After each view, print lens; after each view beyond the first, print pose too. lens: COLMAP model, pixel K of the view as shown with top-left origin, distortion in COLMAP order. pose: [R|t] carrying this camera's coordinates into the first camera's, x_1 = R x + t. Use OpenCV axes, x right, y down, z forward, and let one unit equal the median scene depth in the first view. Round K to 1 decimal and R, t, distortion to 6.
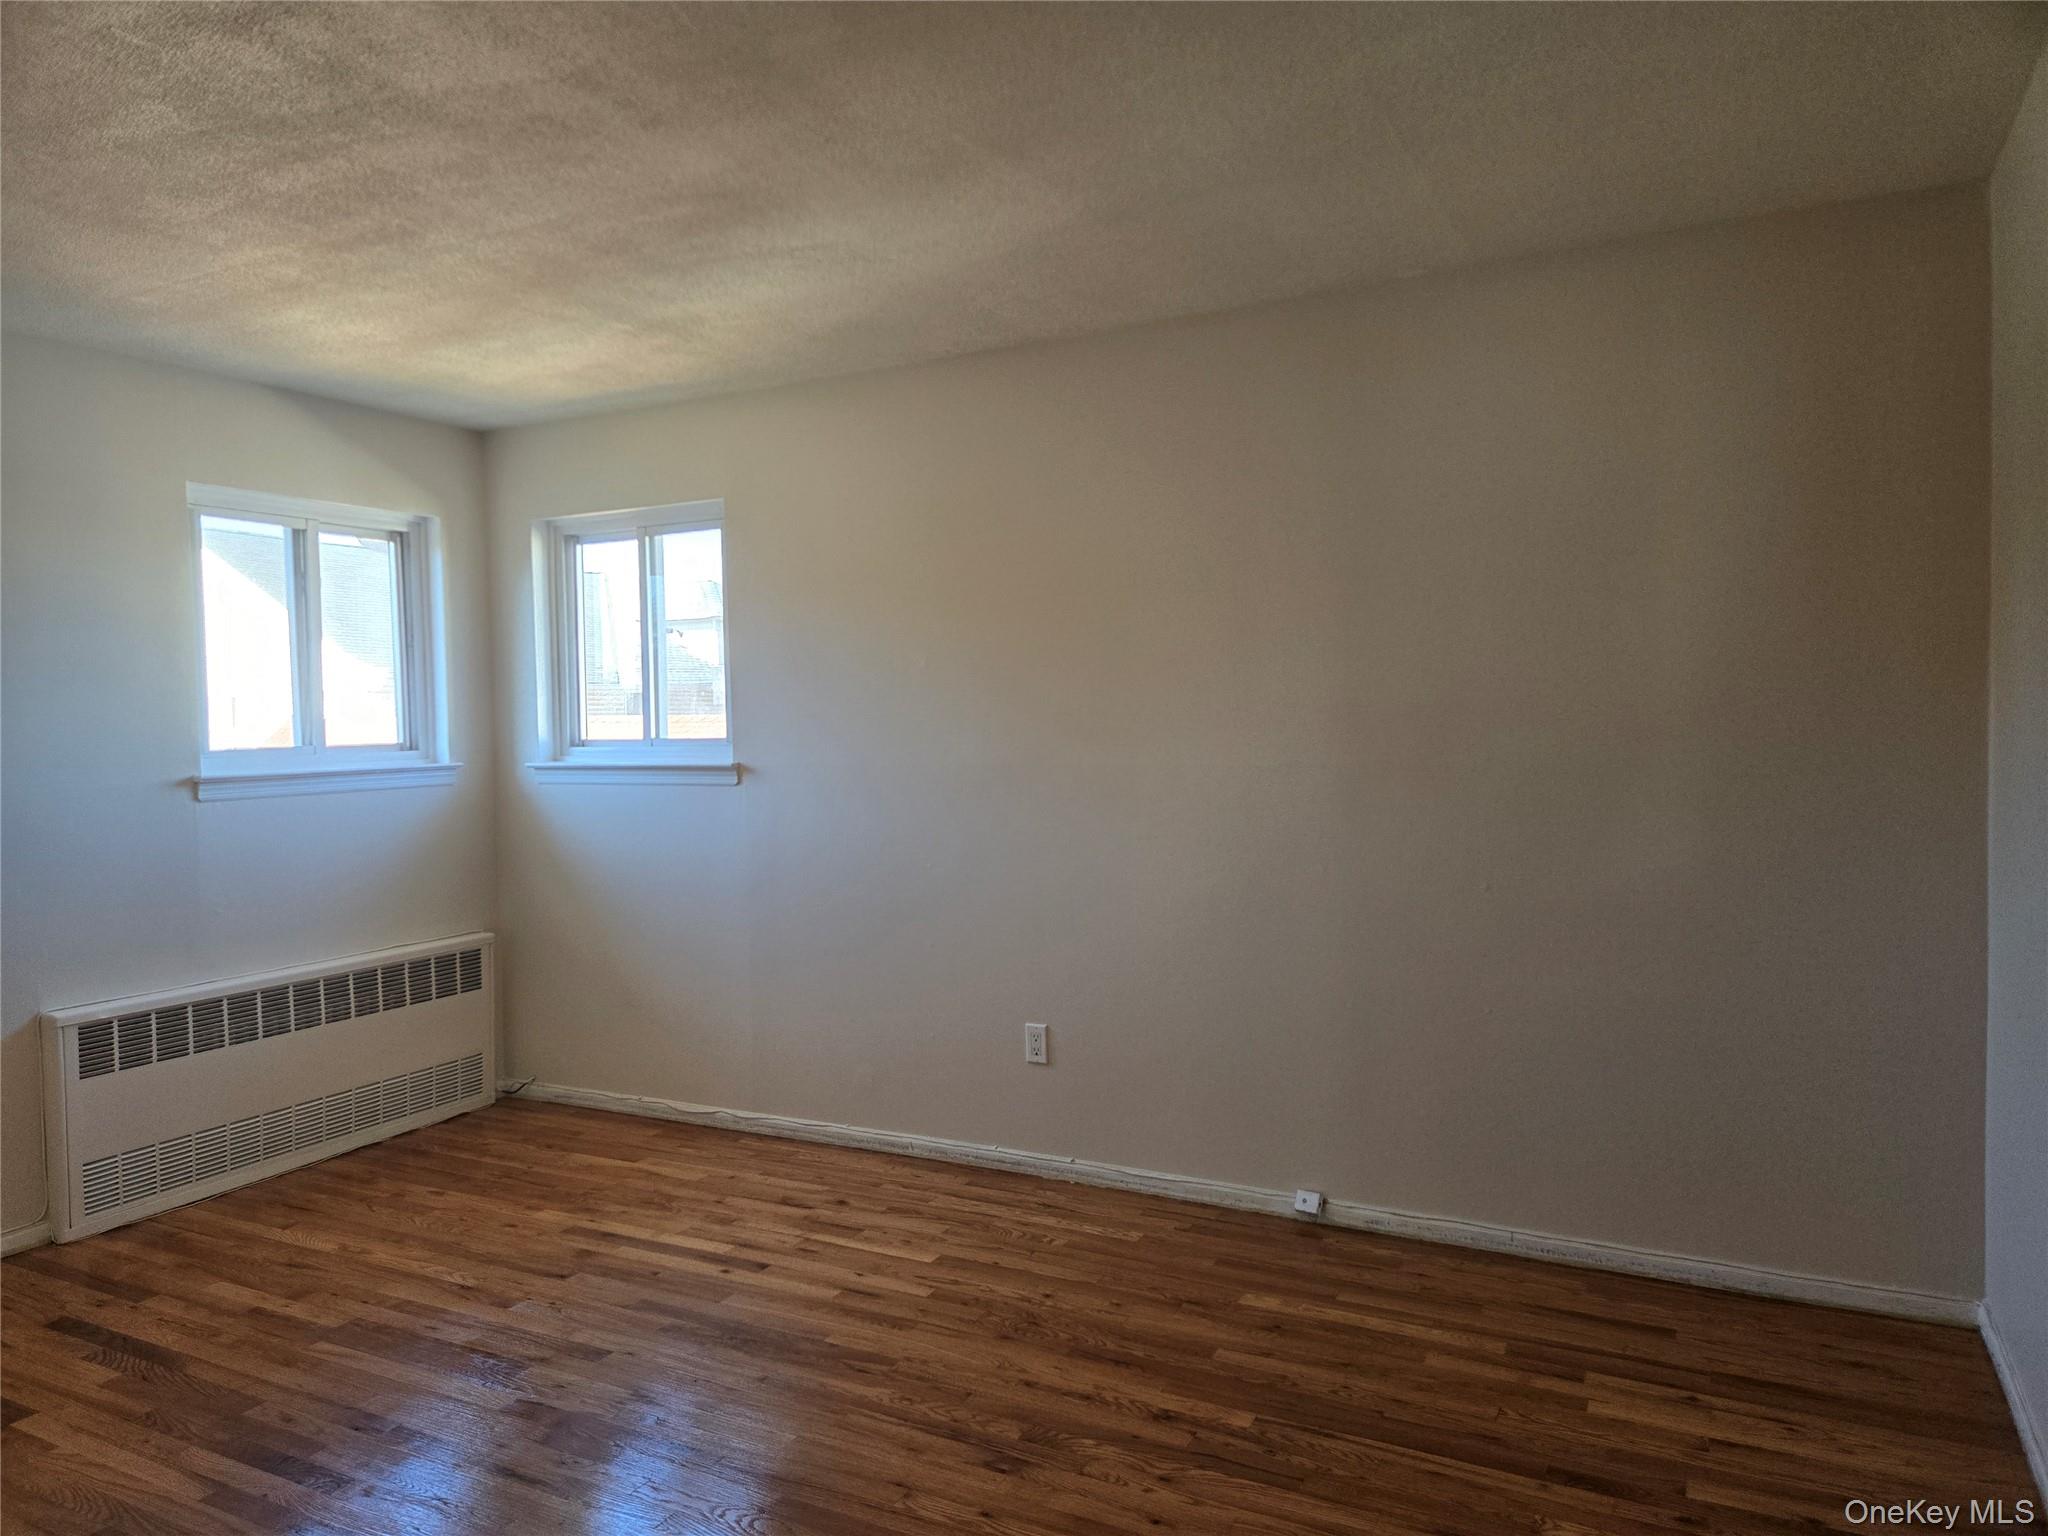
lens RADIAL K [[1379.2, 0, 1015.6], [0, 1379.2, 770.6], [0, 0, 1]] dist [0.078507, -0.066999]
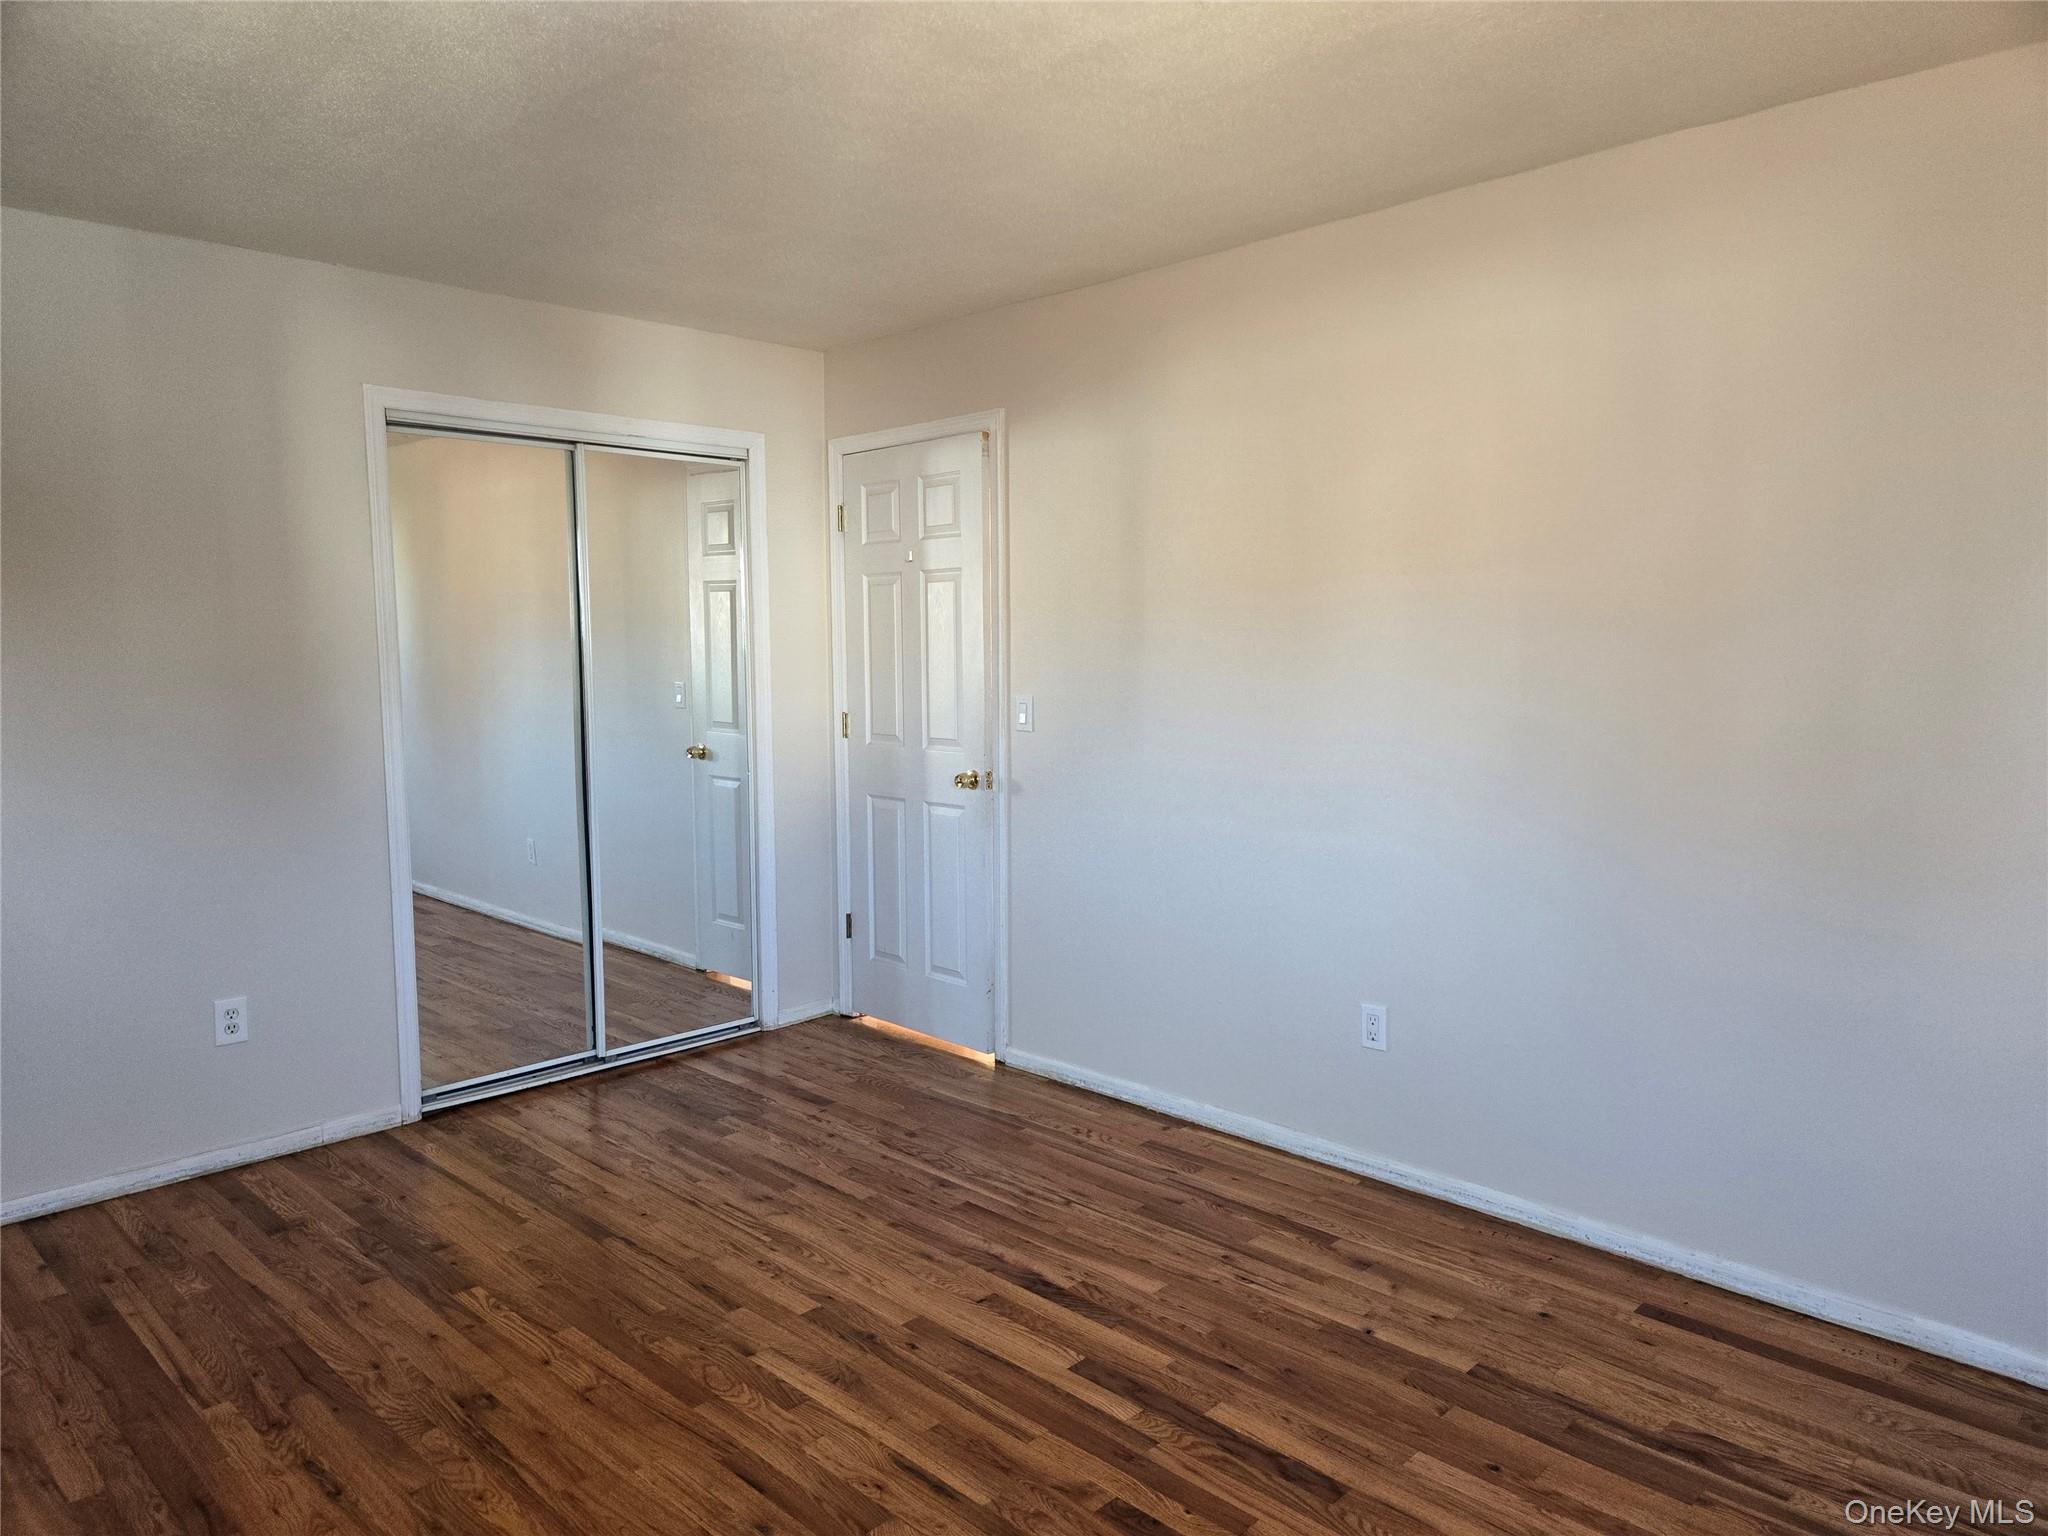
lens RADIAL K [[1379.2, 0, 1015.6], [0, 1379.2, 770.6], [0, 0, 1]] dist [0.078507, -0.066999]
pose [[-0.949980, -0.001035, 0.312310, -0.439437], [0.035165, 0.993281, 0.110255, -0.037131], [-0.310326, 0.115723, -0.943560, 1.135136]]
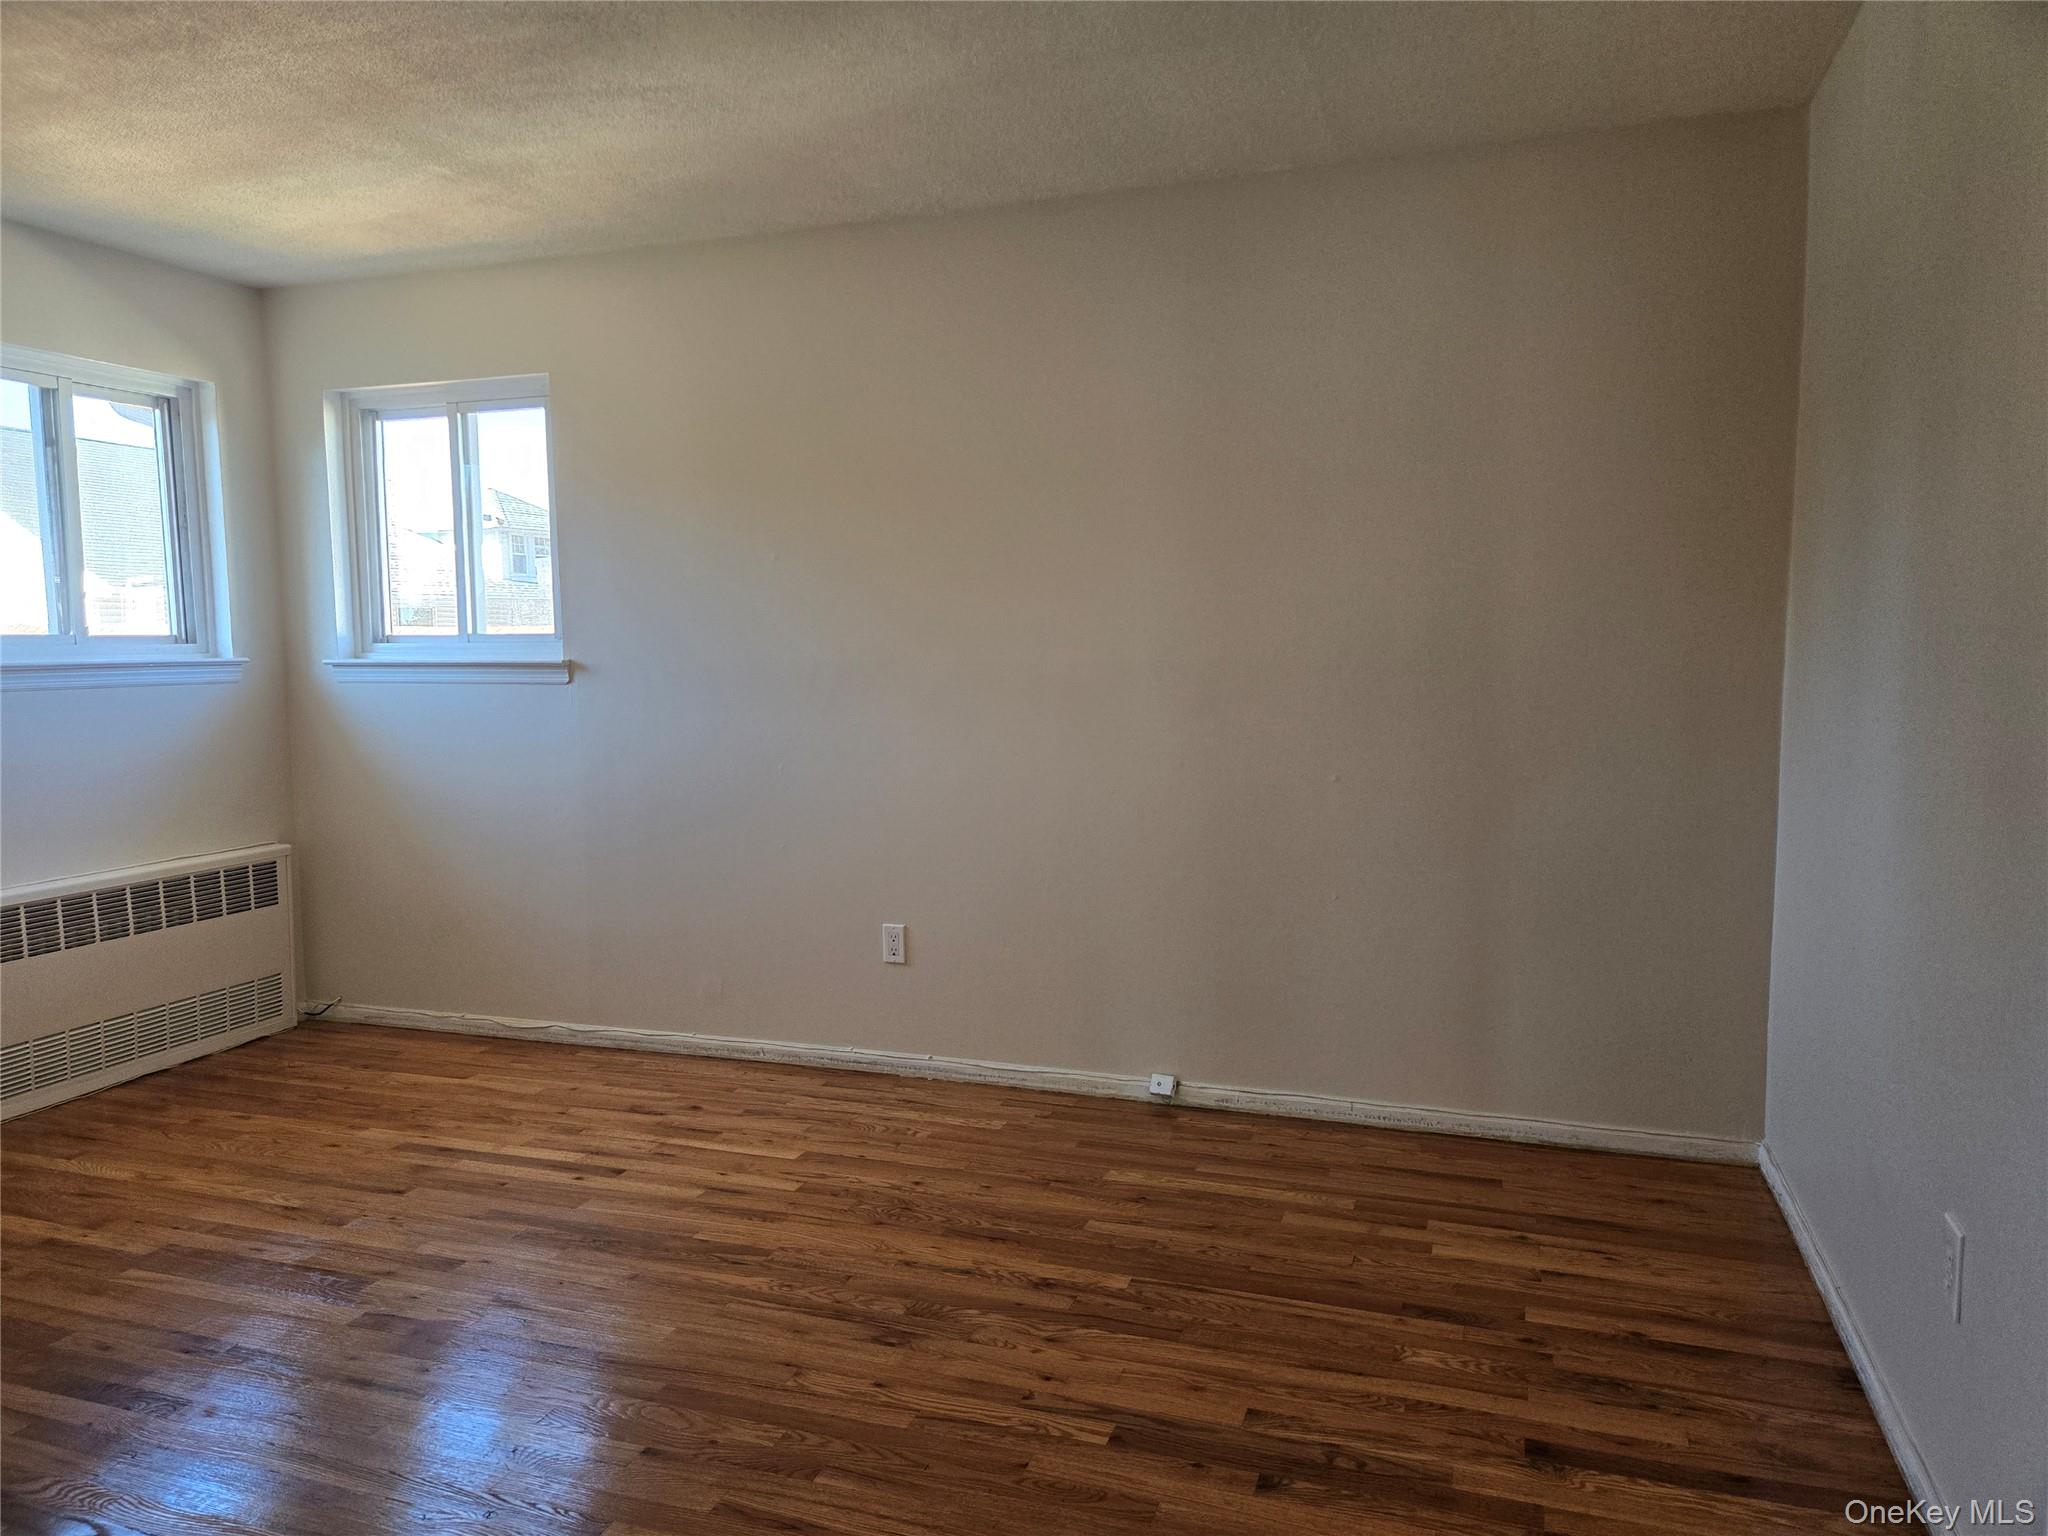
lens RADIAL K [[1385.4, 0, 1069.9], [0, 1385.4, 768.4], [0, 0, 1]] dist [0.073964, -0.060887]
pose [[0.987819, -0.003790, 0.155563, -0.022756], [-0.005996, 0.998034, 0.062390, 0.012709], [-0.155493, -0.062563, 0.985854, 0.004832]]
